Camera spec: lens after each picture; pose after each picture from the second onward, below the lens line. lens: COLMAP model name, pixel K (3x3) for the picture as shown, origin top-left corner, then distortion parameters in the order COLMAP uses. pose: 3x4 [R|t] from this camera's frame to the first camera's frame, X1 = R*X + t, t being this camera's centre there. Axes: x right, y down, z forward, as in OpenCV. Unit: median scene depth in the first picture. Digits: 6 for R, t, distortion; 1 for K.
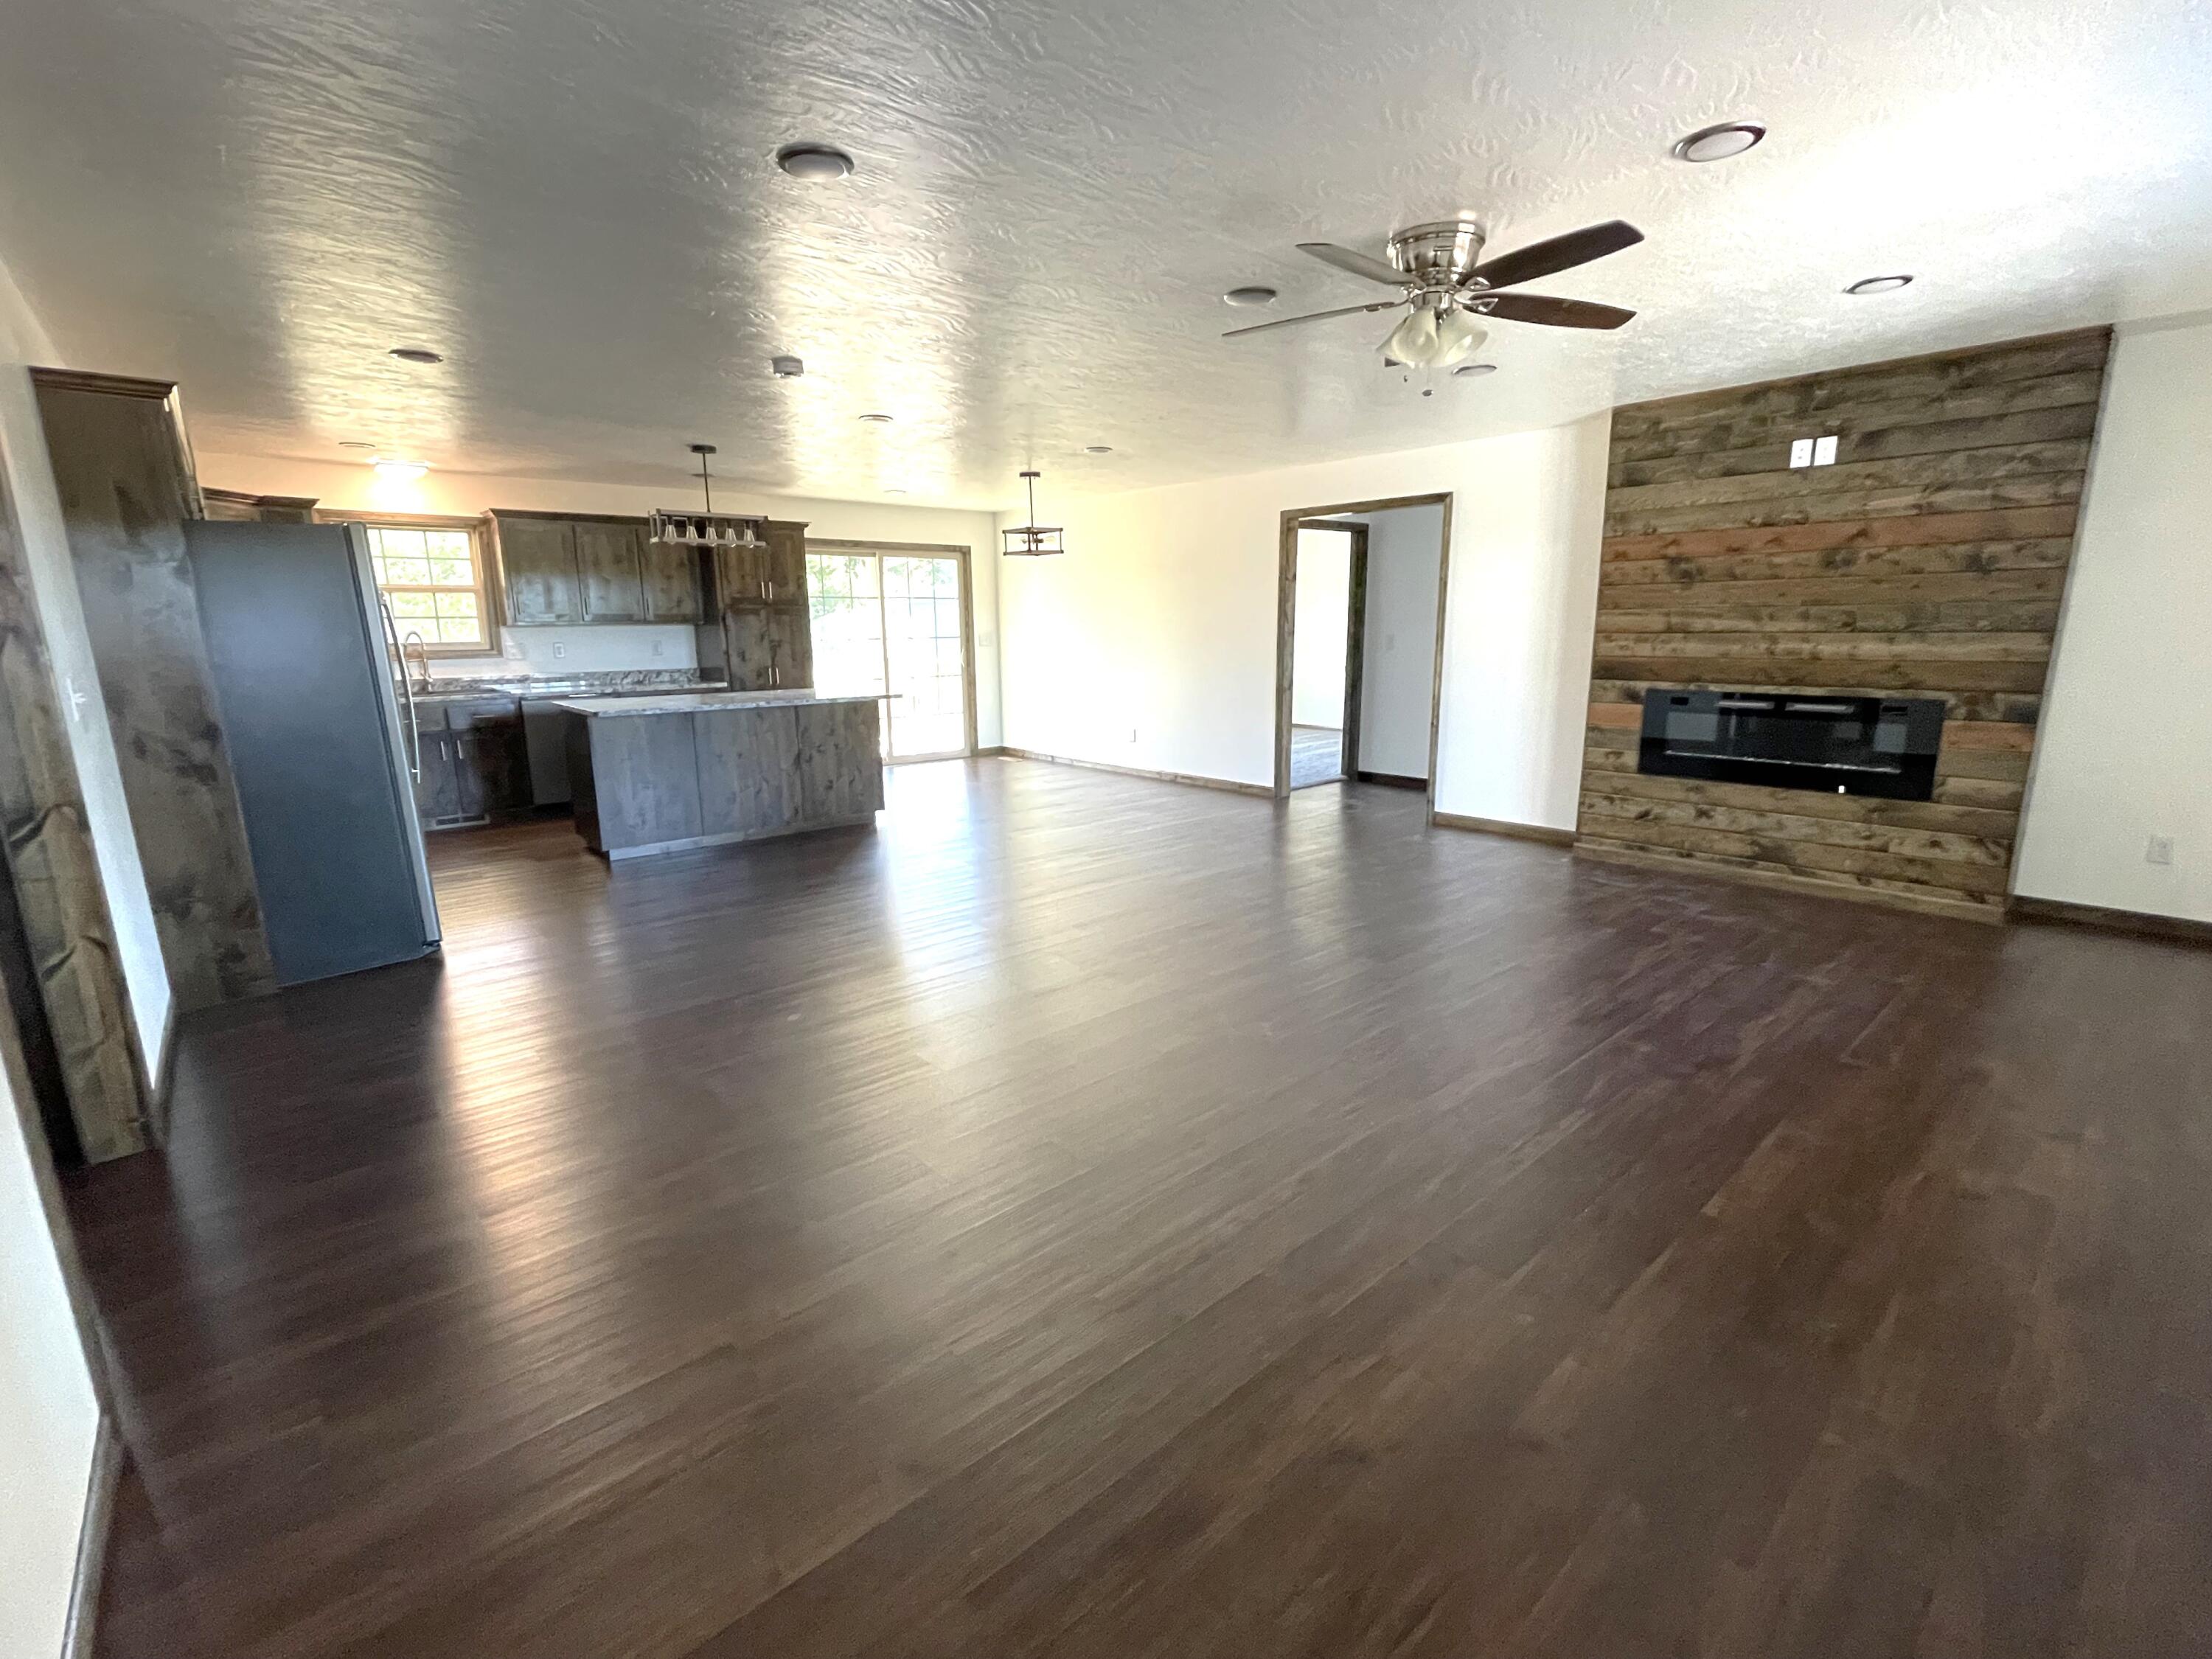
lens RADIAL K [[992.4, 0, 1106.0], [0, 992.4, 829.5], [0, 0, 1]] dist [-0.000328, 0.000705]
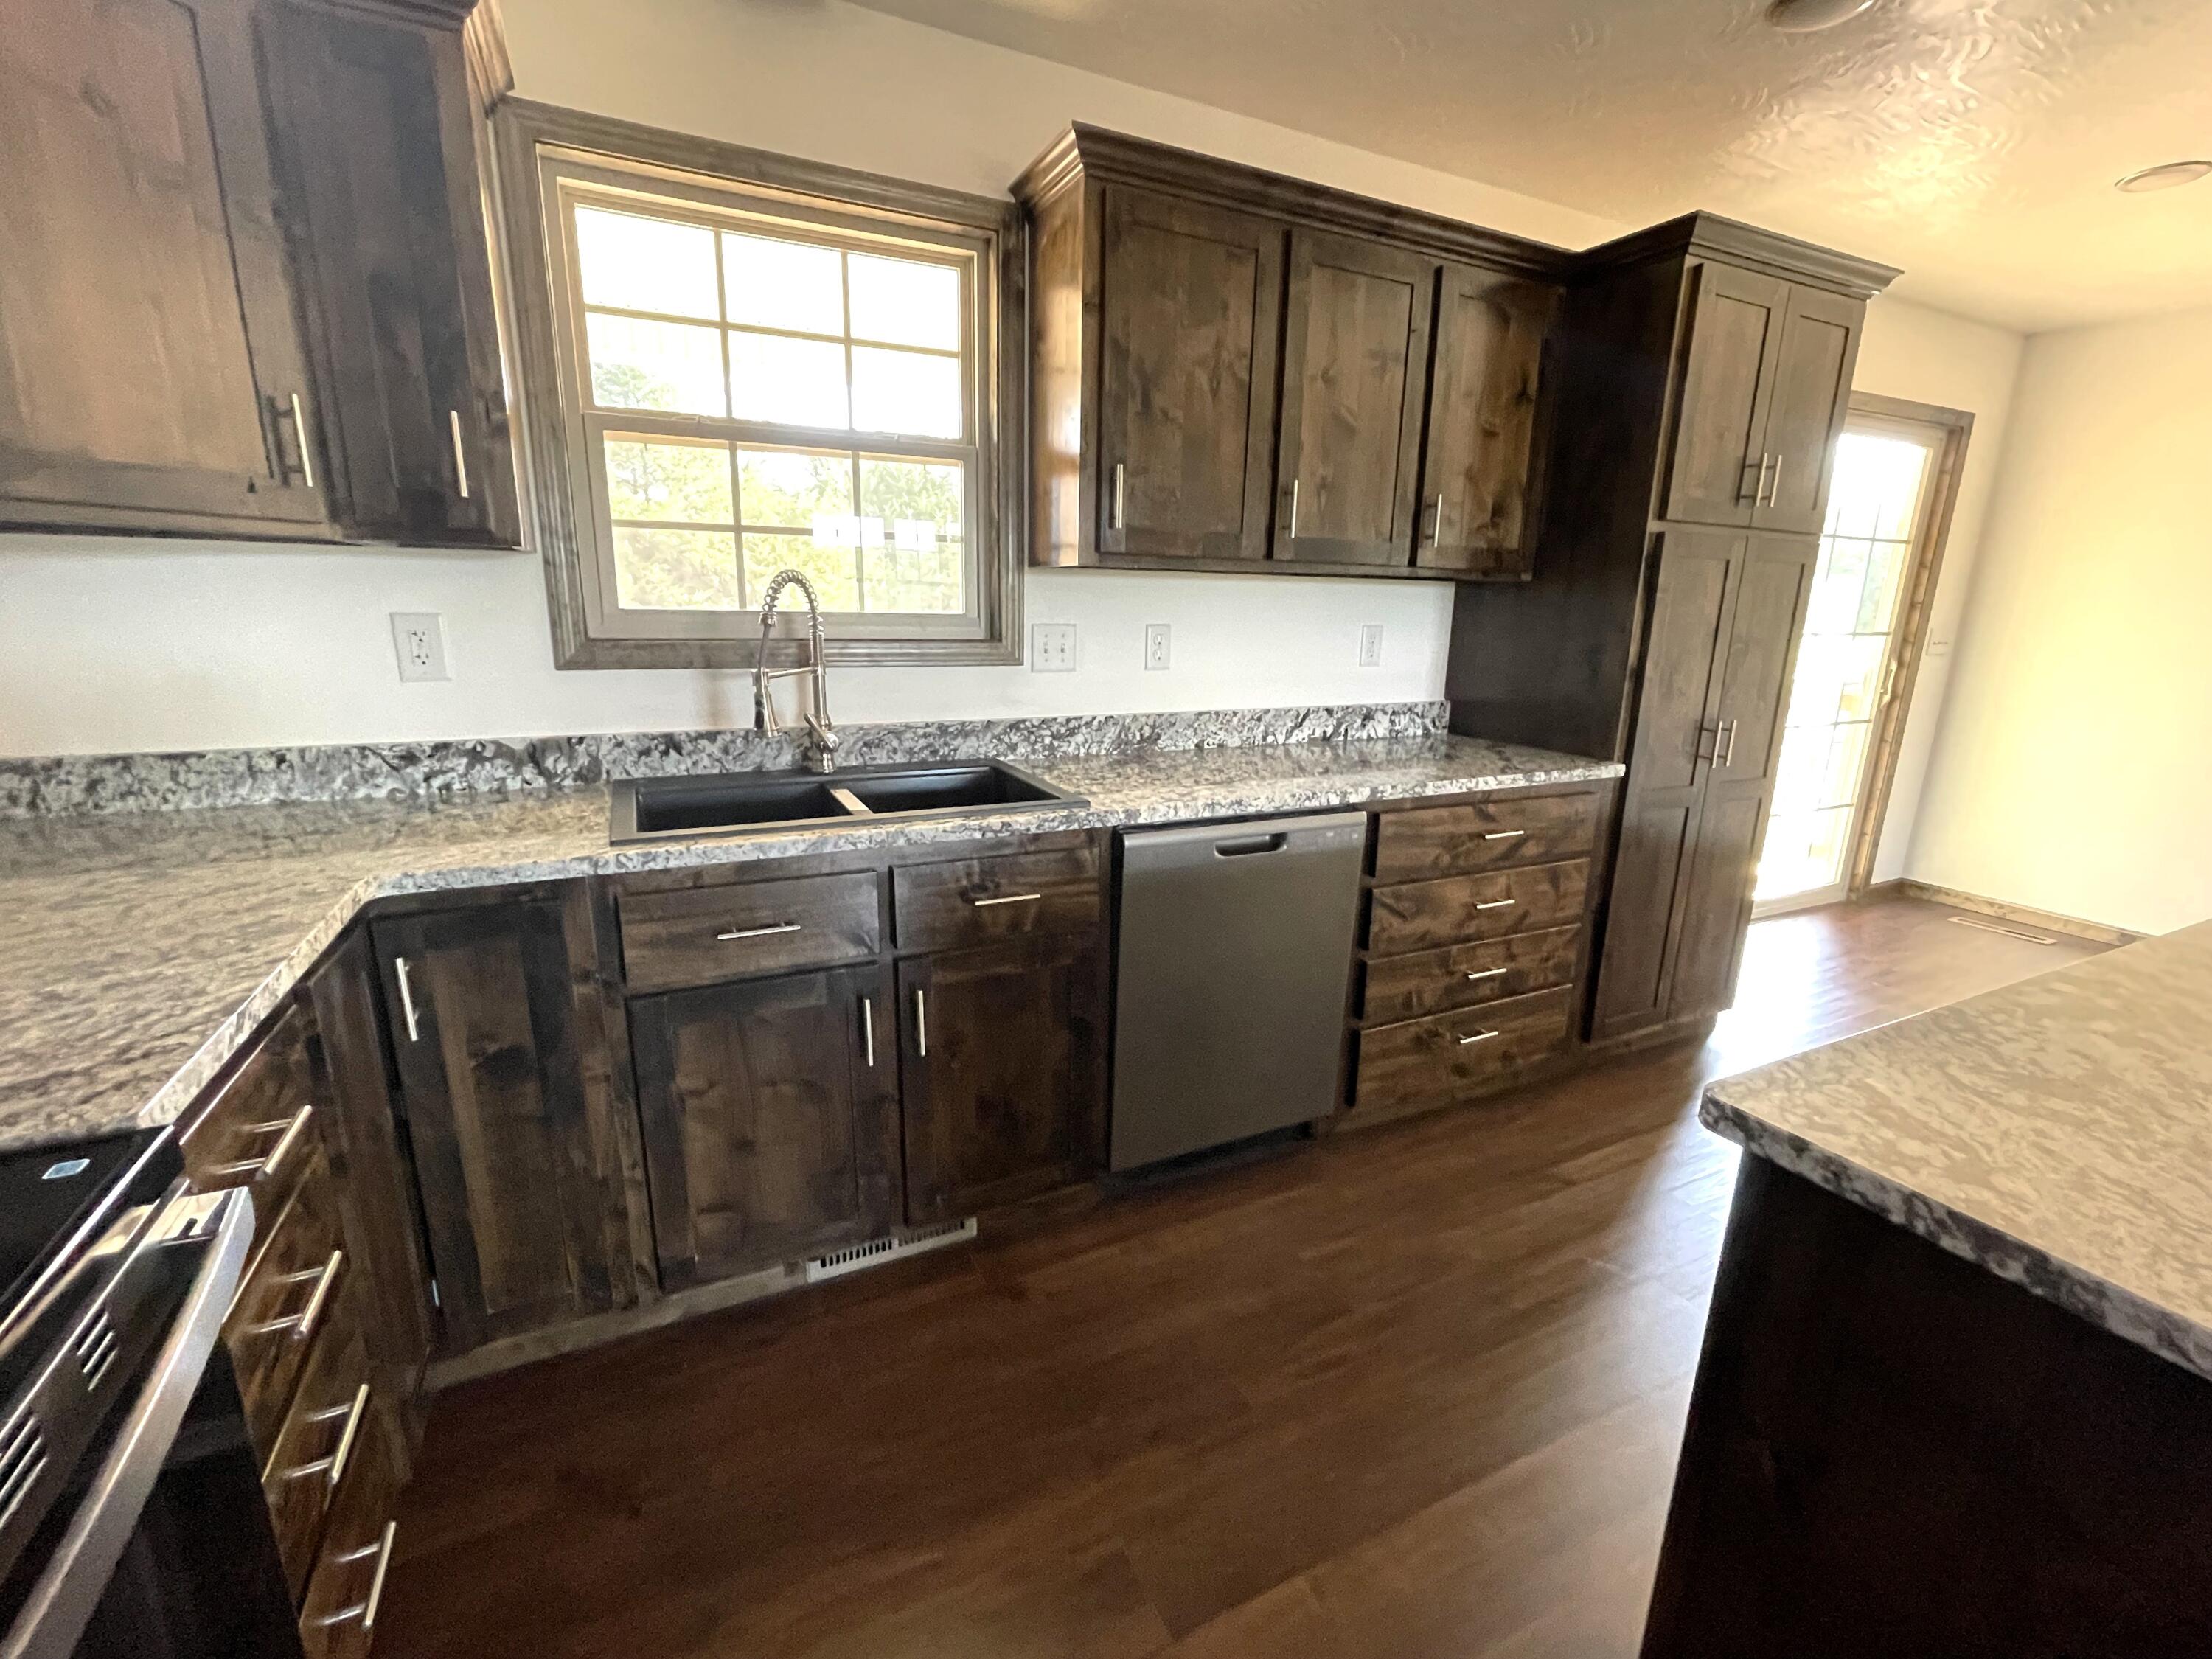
lens RADIAL K [[963.7, 0, 1106.0], [0, 963.7, 829.5], [0, 0, 1]] dist [-0.002194, -0.000303]
pose [[0.963900, 0.092677, -0.249614, -0.462681], [-0.085733, 0.995571, 0.038574, -0.124181], [0.252083, -0.015781, 0.967577, 0.651867]]
